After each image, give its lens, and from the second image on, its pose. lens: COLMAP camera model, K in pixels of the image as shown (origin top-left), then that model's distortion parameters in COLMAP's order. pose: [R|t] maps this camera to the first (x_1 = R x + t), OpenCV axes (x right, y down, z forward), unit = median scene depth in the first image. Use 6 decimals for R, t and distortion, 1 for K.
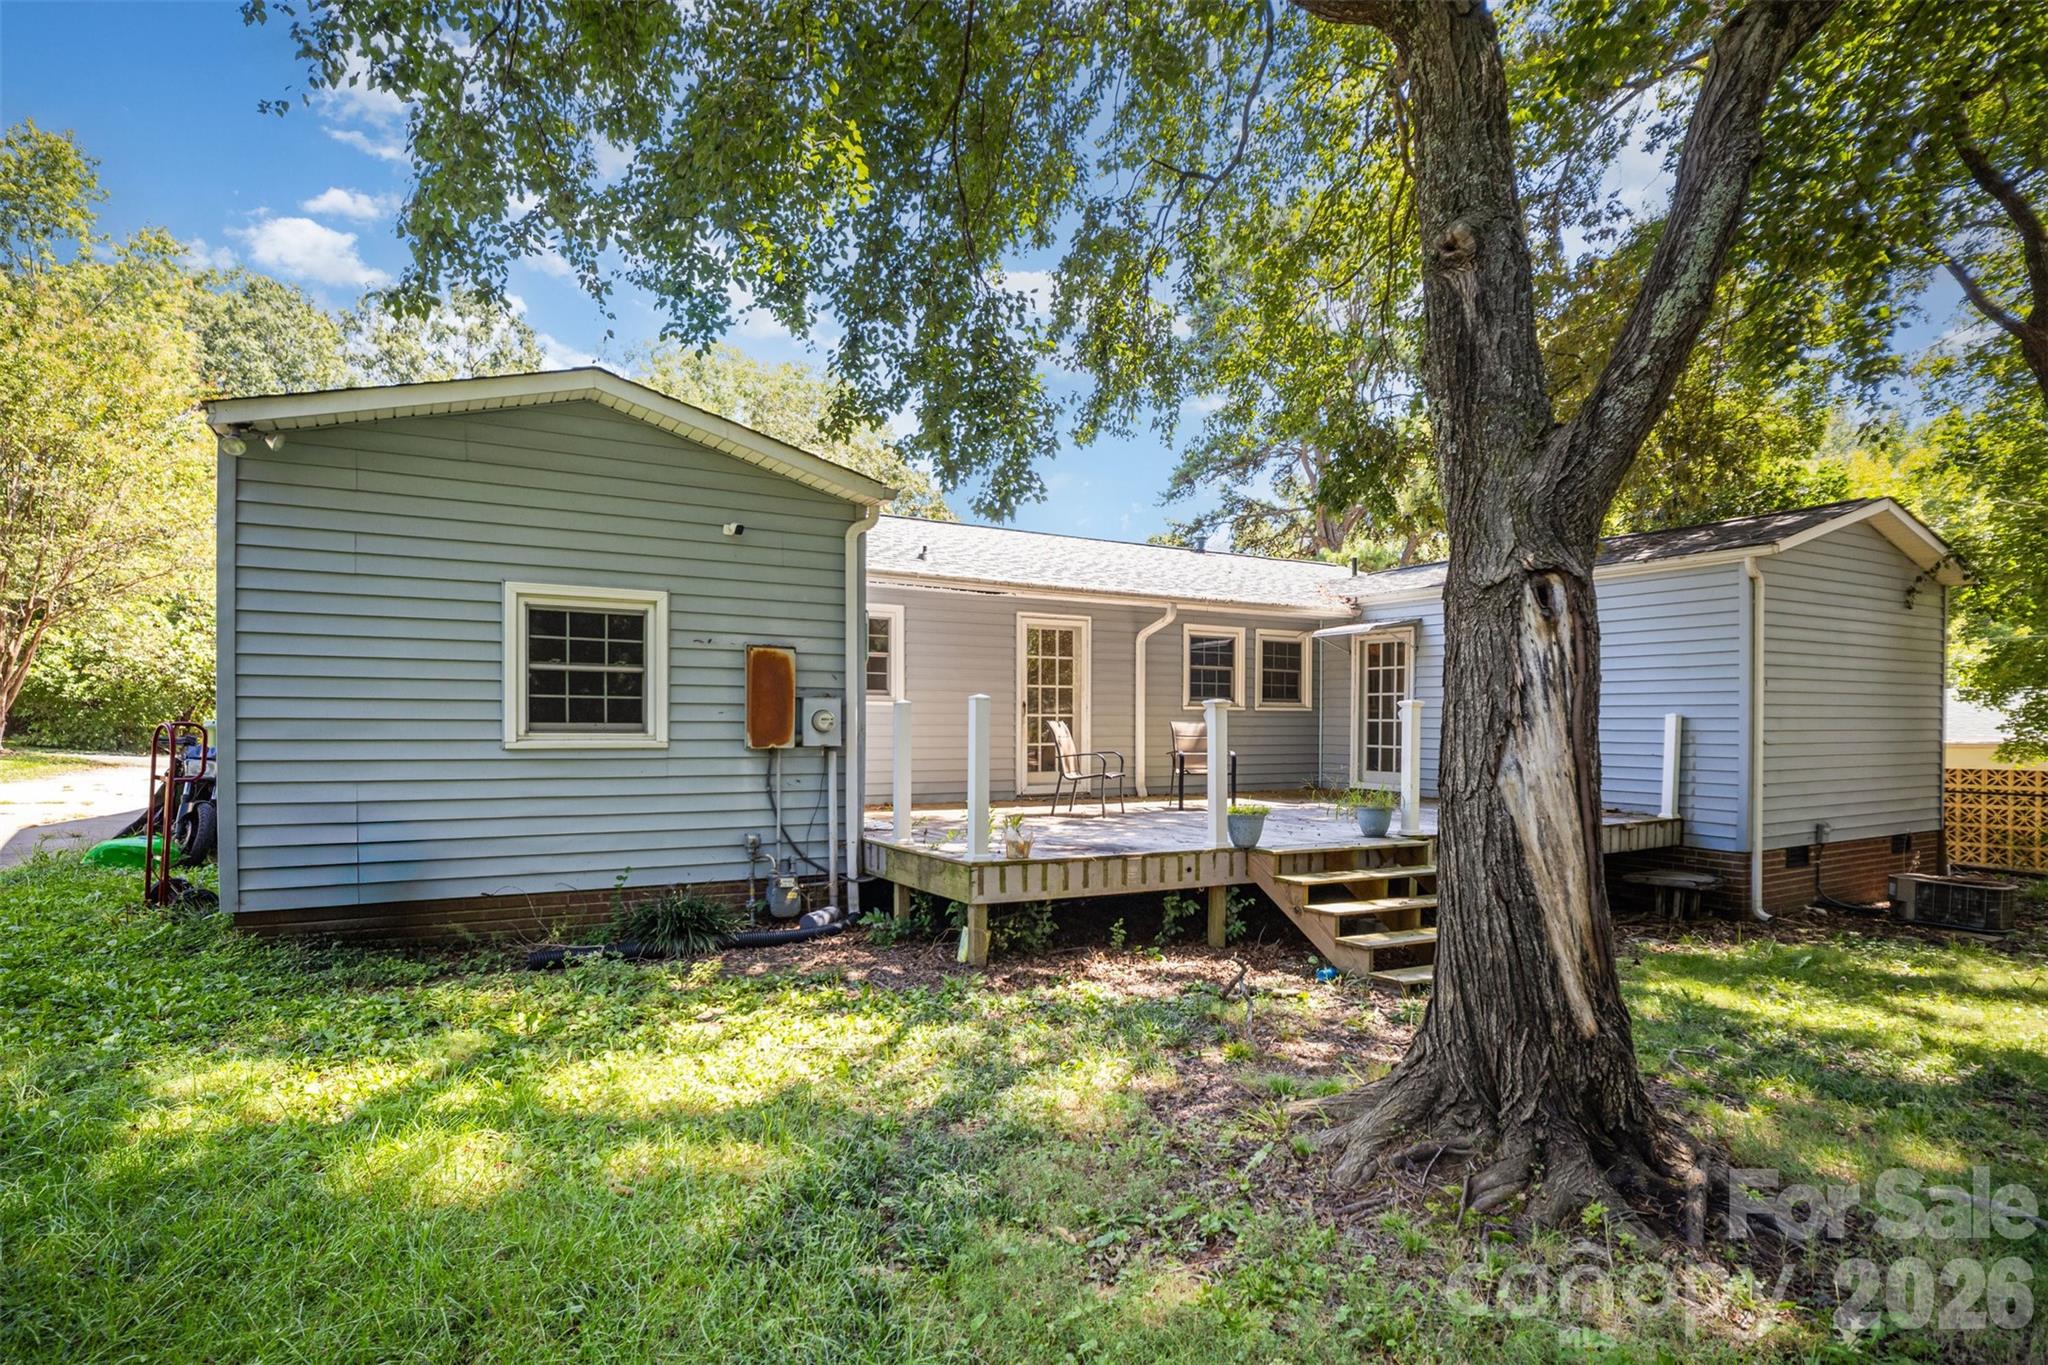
lens RADIAL K [[1059.1, 0, 1027.0], [0, 1059.1, 719.9], [0, 0, 1]] dist [-0.028898, 0.000006]
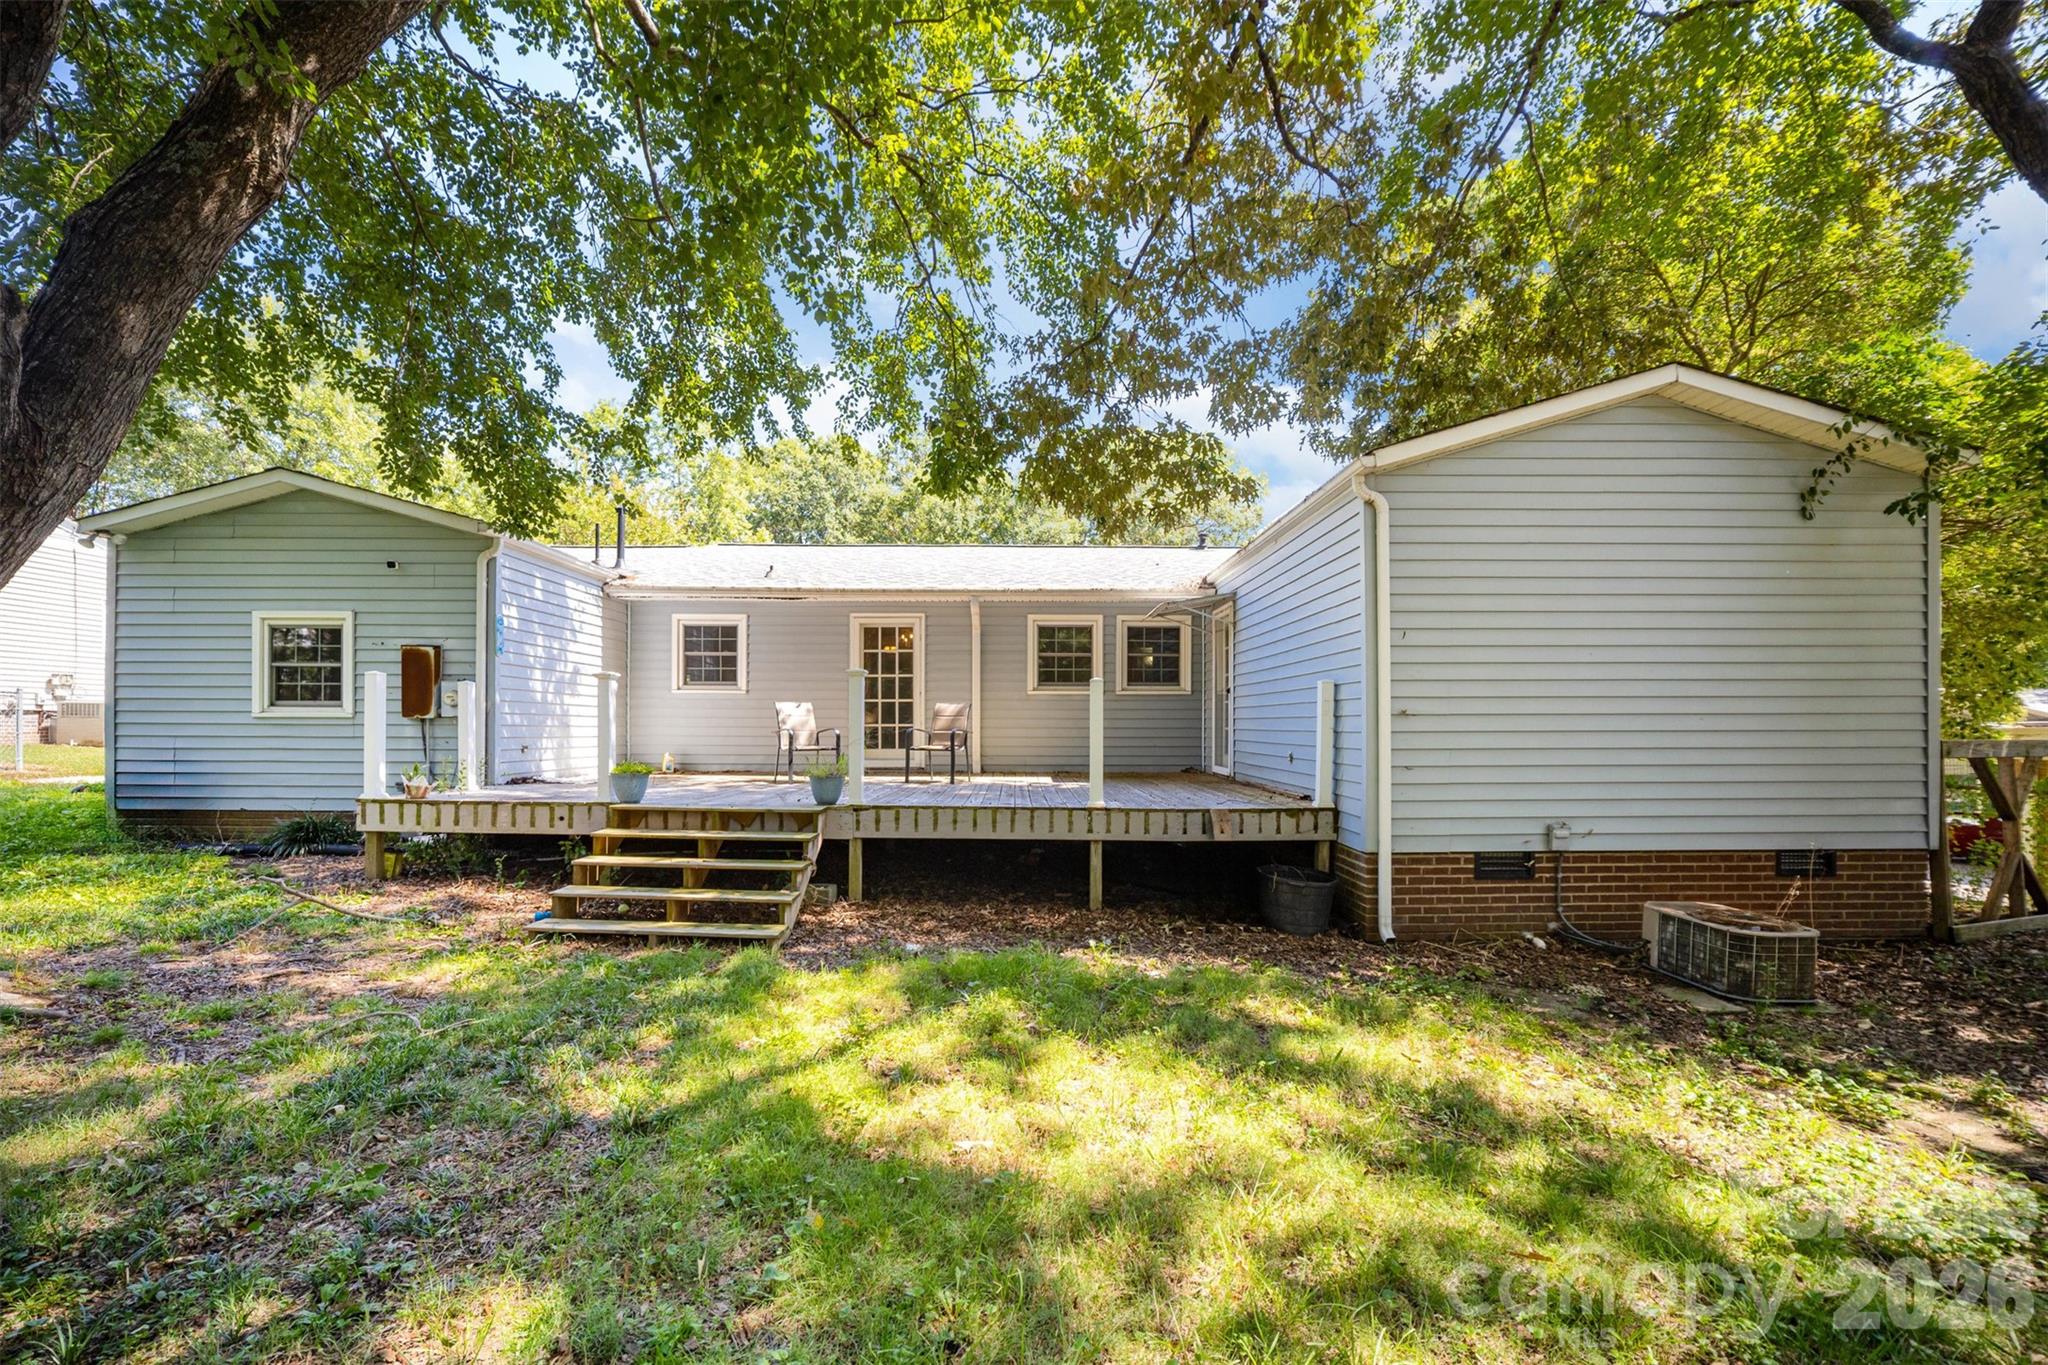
lens RADIAL K [[861.1, 0, 1024.3], [0, 861.1, 721.1], [0, 0, 1]] dist [-0.019060, -0.000044]
pose [[0.872936, -0.005509, -0.487803, 0.951633], [0.003623, 0.999982, -0.004810, 0.036760], [0.487821, 0.002432, 0.872940, 0.383099]]
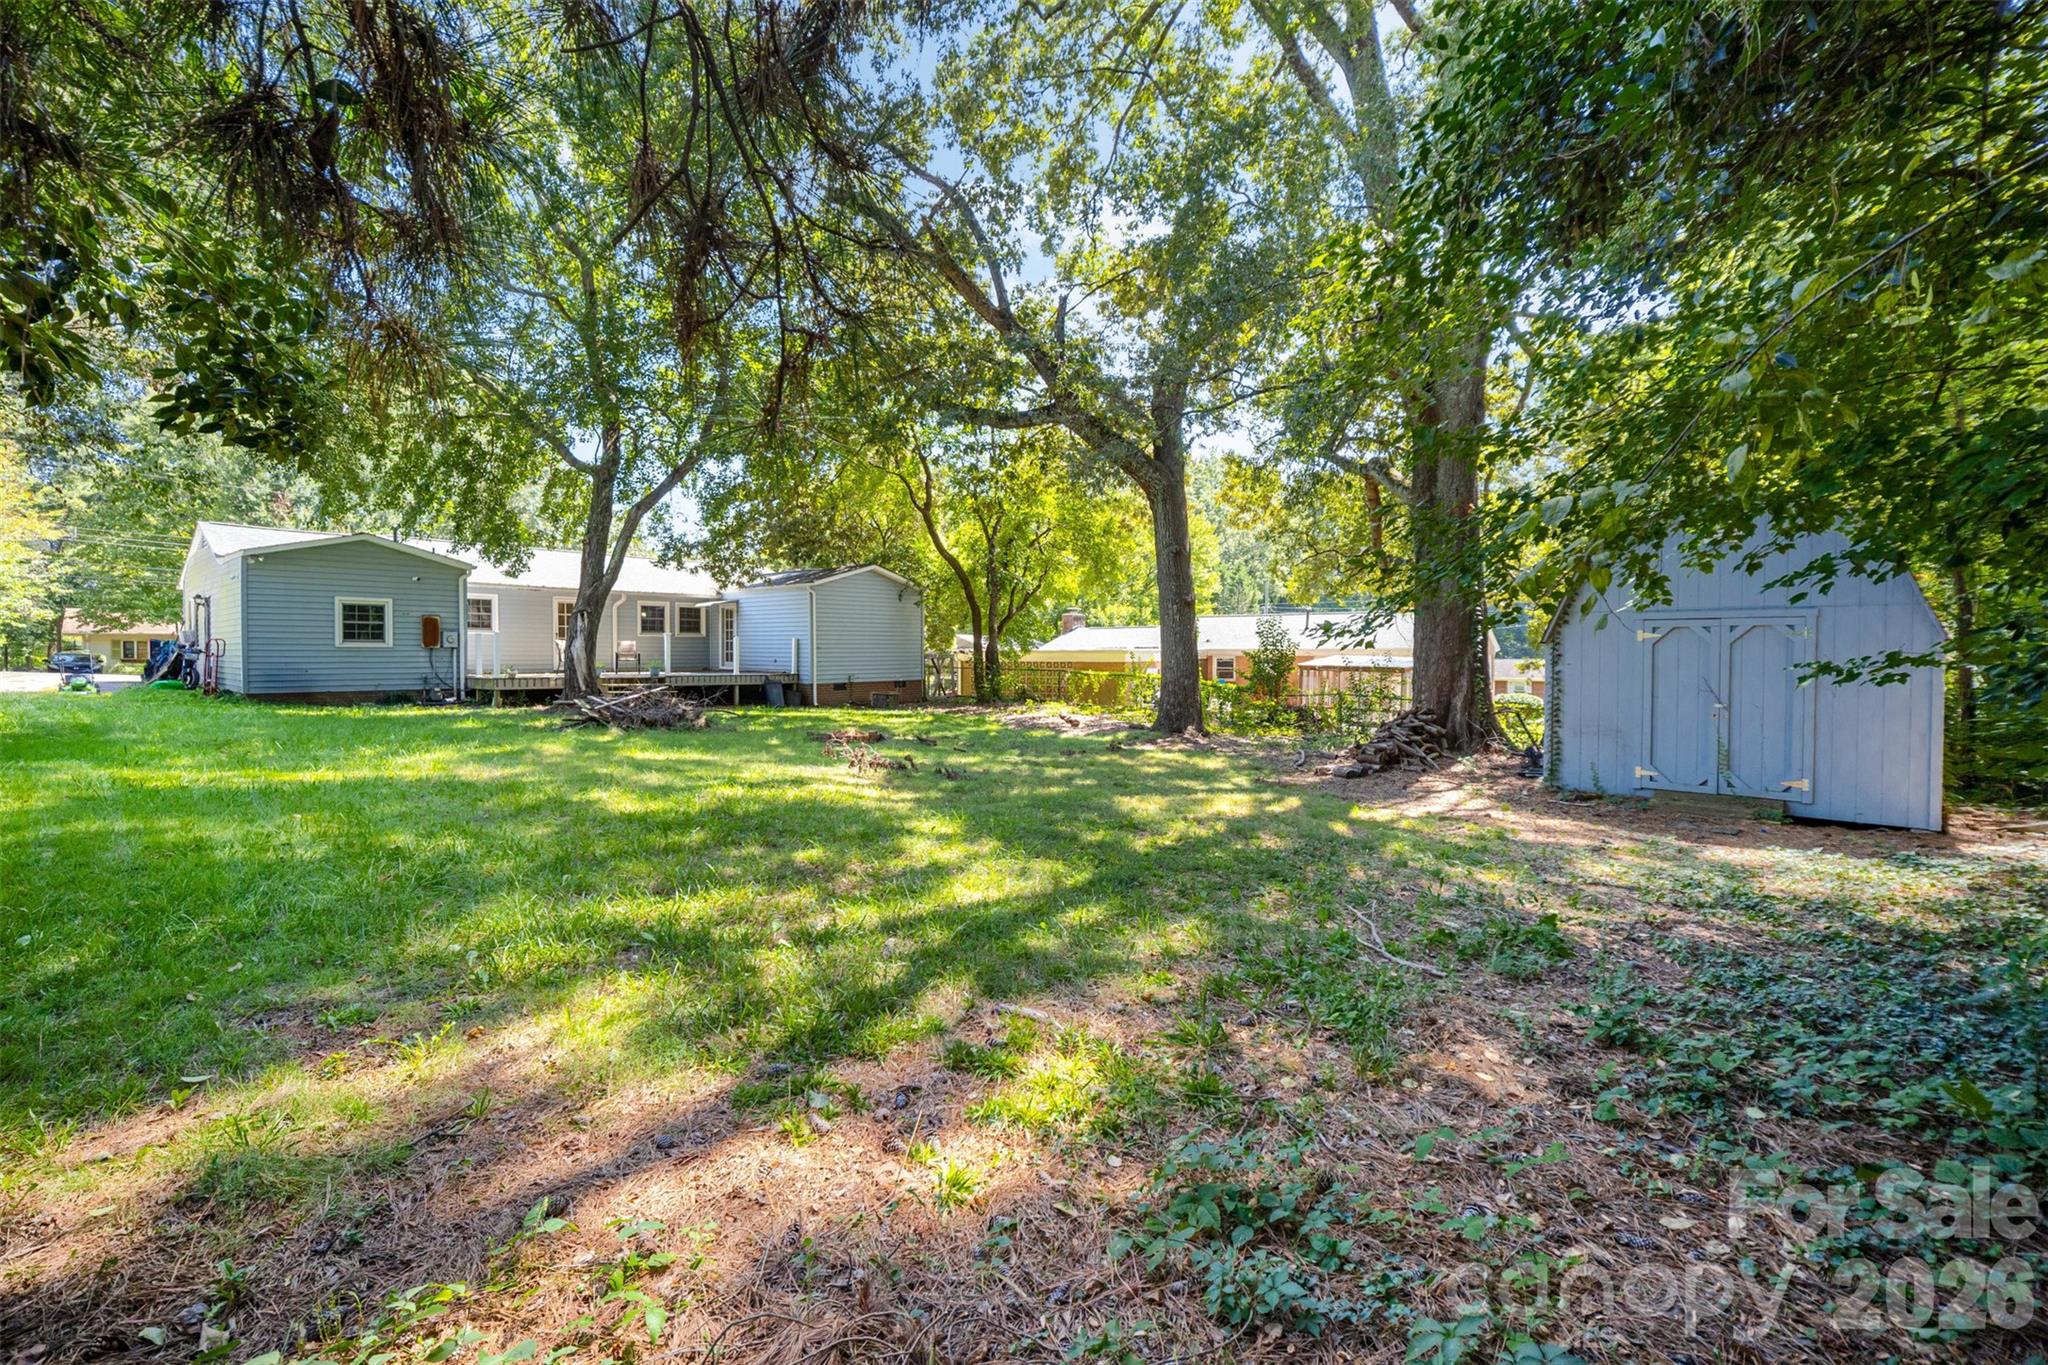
lens RADIAL K [[873.8, 0, 1026.6], [0, 873.8, 649.3], [0, 0, 1]] dist [-0.017406, 0.011291]
pose [[0.943428, -0.001634, 0.331574, 0.540560], [0.000247, 0.999991, 0.004225, 0.019420], [-0.331578, -0.003904, 0.943420, -1.915247]]
